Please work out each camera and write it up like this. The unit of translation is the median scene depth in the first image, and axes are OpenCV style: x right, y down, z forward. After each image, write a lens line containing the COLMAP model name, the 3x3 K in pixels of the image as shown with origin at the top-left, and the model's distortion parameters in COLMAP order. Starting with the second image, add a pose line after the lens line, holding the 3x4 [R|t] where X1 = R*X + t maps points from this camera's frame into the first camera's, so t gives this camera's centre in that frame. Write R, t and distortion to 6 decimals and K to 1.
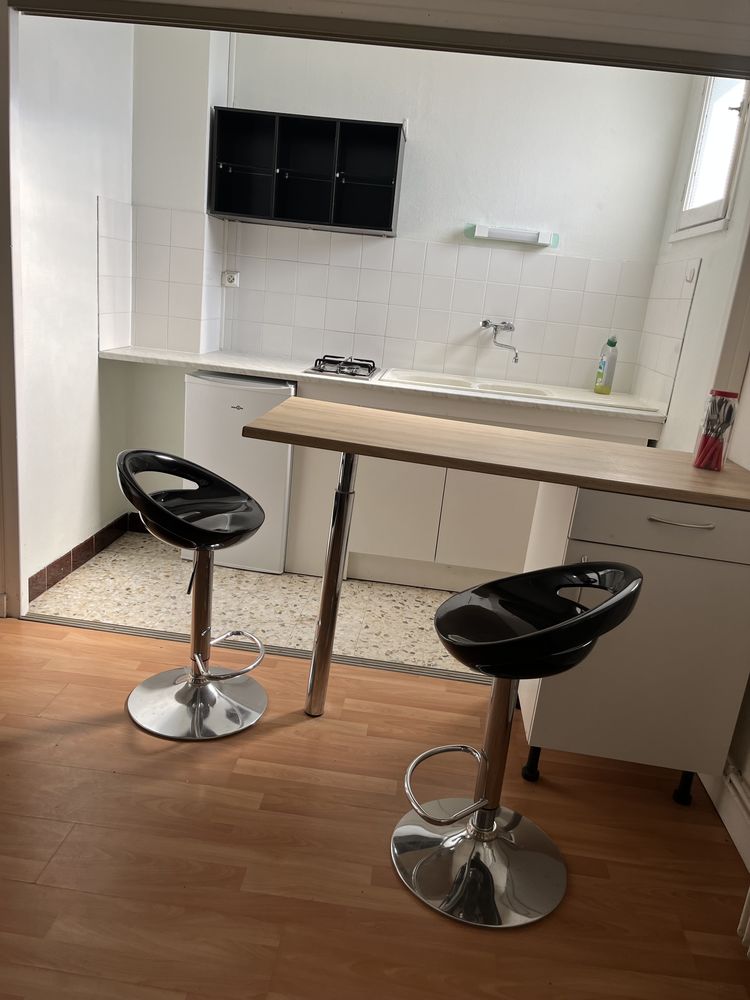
lens RADIAL K [[751.7, 0, 375.0], [0, 751.7, 500.0], [0, 0, 1]] dist [0.003729, 0.002188]
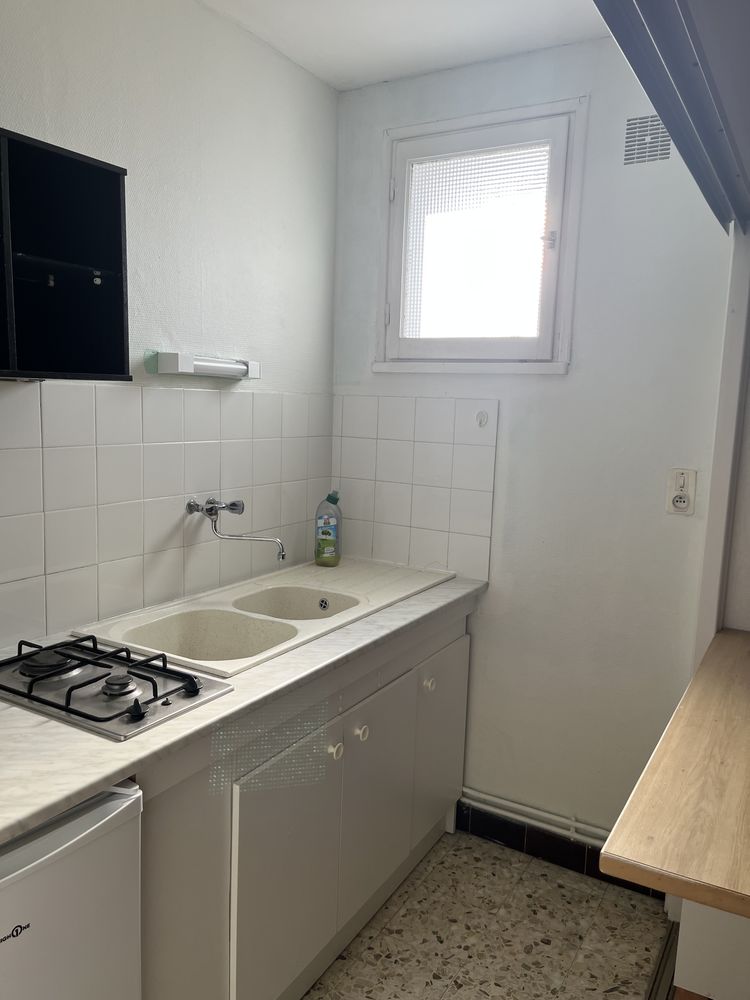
lens RADIAL K [[751.7, 0, 375.0], [0, 751.7, 500.0], [0, 0, 1]] dist [0.003729, 0.002188]
pose [[0.427673, -0.206020, 0.880143, -0.332273], [0.258183, 0.960960, 0.099483, -0.269466], [-0.866278, 0.184692, 0.464168, 0.601910]]
